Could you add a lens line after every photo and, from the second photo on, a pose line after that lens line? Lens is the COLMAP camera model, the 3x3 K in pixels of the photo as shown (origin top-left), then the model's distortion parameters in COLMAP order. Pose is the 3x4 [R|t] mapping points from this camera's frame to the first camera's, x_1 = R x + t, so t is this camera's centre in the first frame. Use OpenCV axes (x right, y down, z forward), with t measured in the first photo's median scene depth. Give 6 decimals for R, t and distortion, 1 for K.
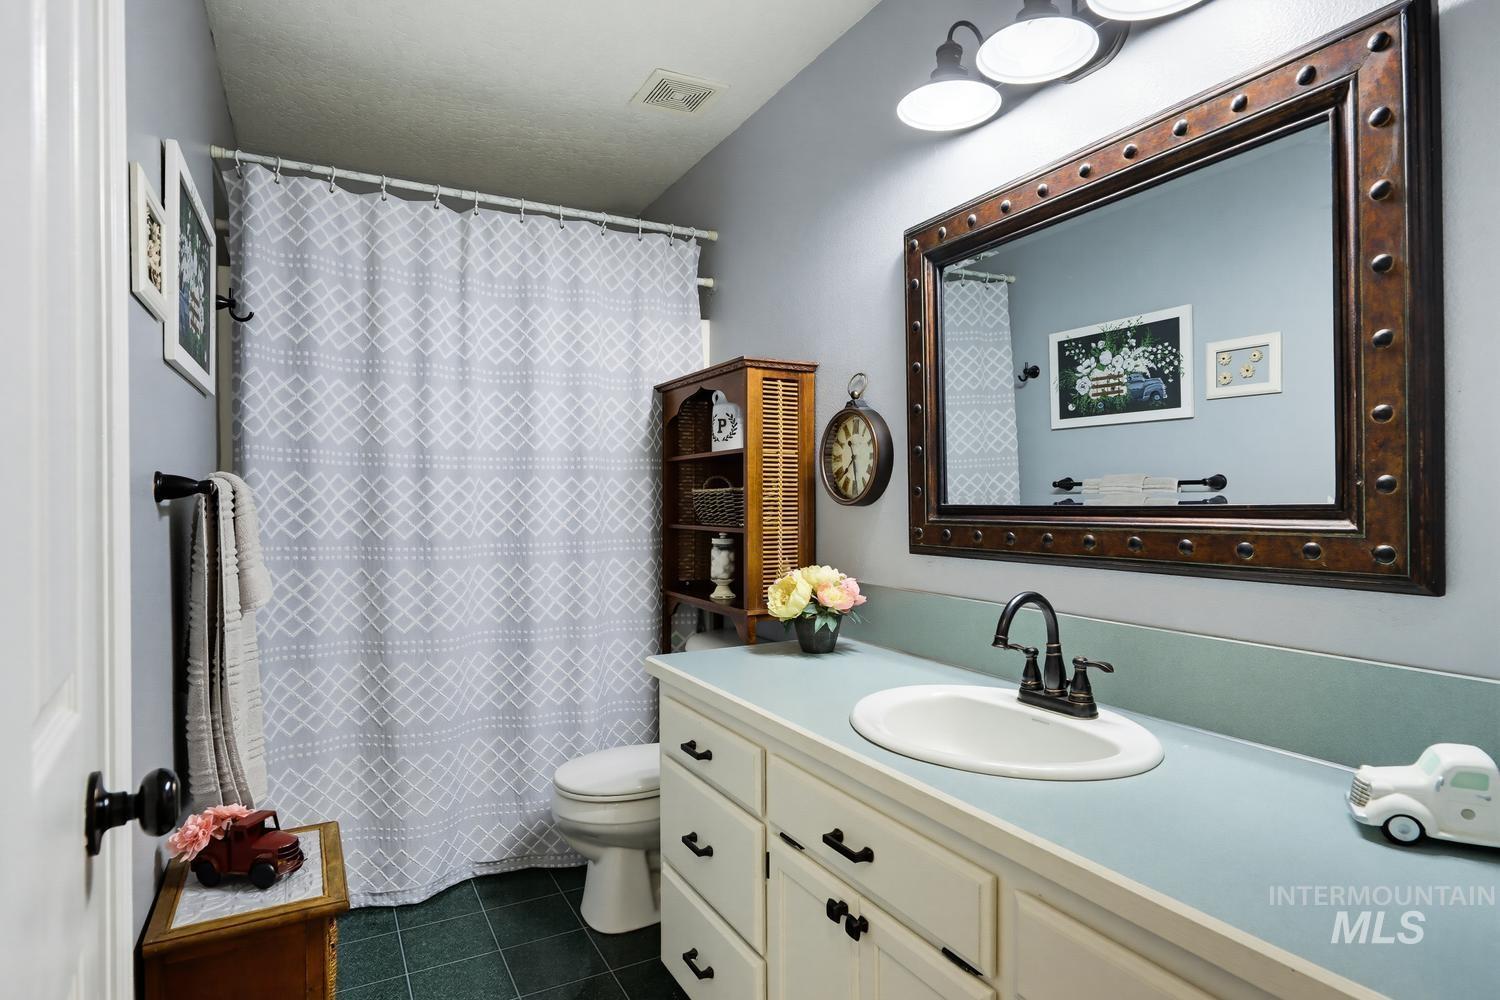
lens RADIAL K [[790.6, 0, 750.6], [0, 790.6, 498.0], [0, 0, 1]] dist [0.000902, -0.000683]
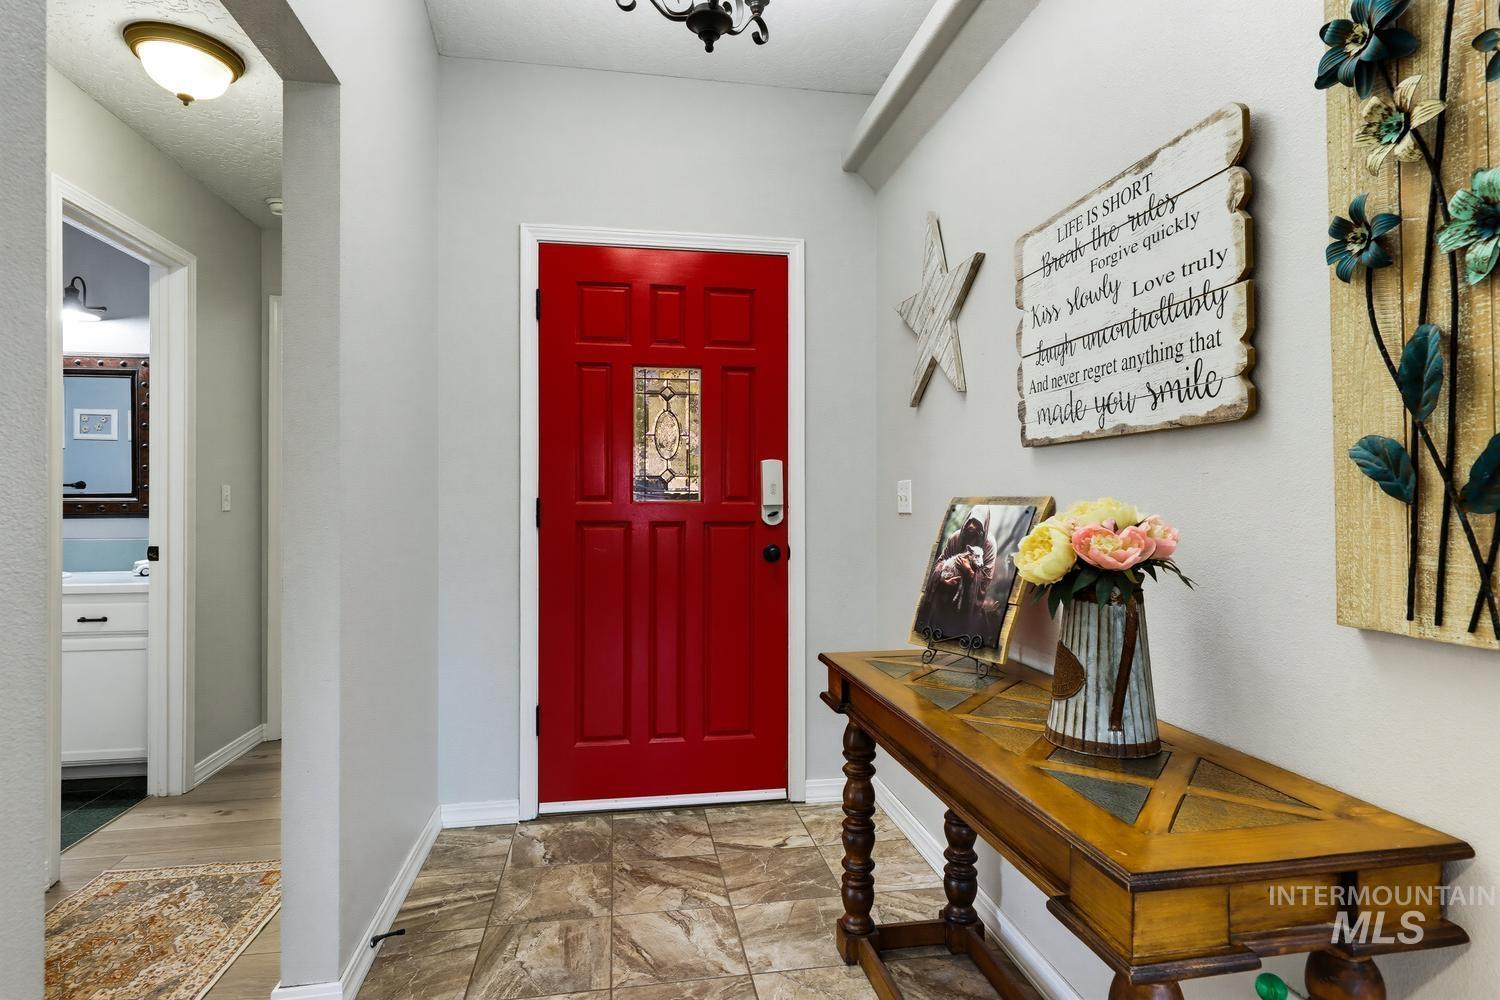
lens RADIAL K [[790.6, 0, 752.4], [0, 790.6, 500.6], [0, 0, 1]] dist [0.000902, -0.000683]
pose [[0.304647, 0.005185, 0.952451, -1.451153], [-0.003599, 0.999984, -0.004292, 0.039256], [-0.952459, -0.002121, 0.304661, -2.221809]]
